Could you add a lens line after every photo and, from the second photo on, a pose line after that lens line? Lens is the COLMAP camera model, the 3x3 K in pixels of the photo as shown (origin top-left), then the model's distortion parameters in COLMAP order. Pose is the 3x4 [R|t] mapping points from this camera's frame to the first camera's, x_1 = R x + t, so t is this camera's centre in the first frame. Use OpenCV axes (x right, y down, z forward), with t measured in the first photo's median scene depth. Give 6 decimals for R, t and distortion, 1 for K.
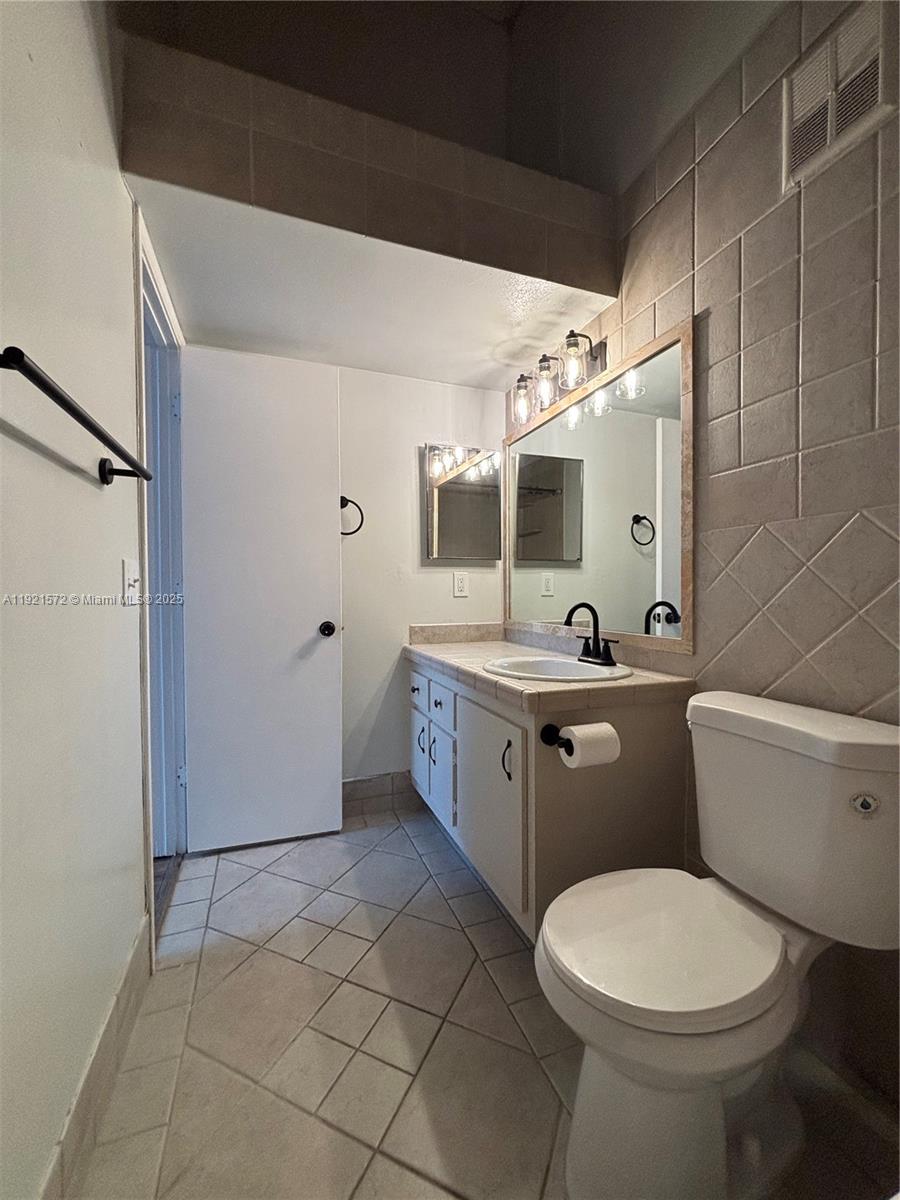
lens RADIAL K [[484.4, 0, 447.8], [0, 484.4, 600.9], [0, 0, 1]] dist [0.001923, -0.000461]
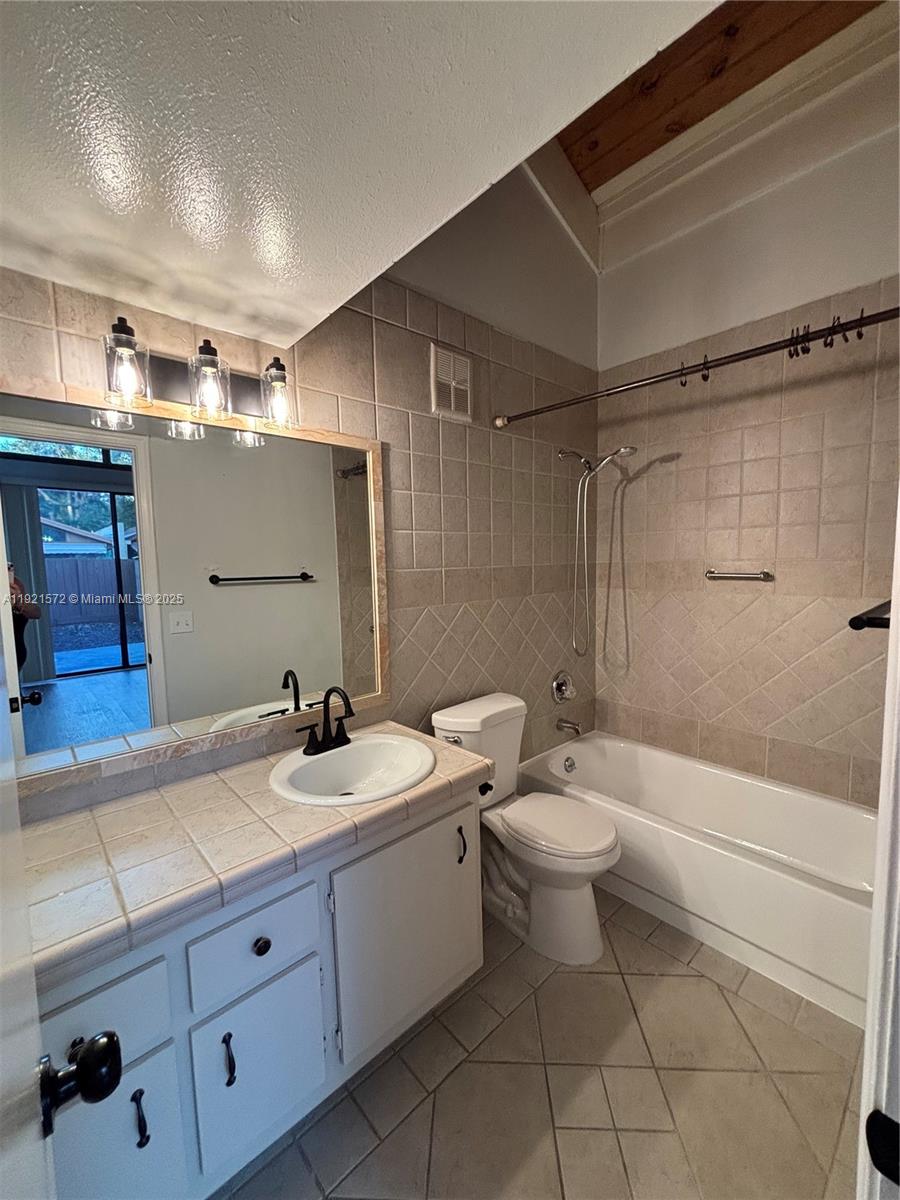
lens RADIAL K [[484.4, 0, 448.3], [0, 484.4, 598.5], [0, 0, 1]] dist [0.001923, -0.000461]
pose [[-0.372249, -0.074341, 0.925151, -0.875830], [0.032364, 0.995141, 0.092988, -0.334273], [-0.927568, 0.064556, -0.368035, 1.521137]]
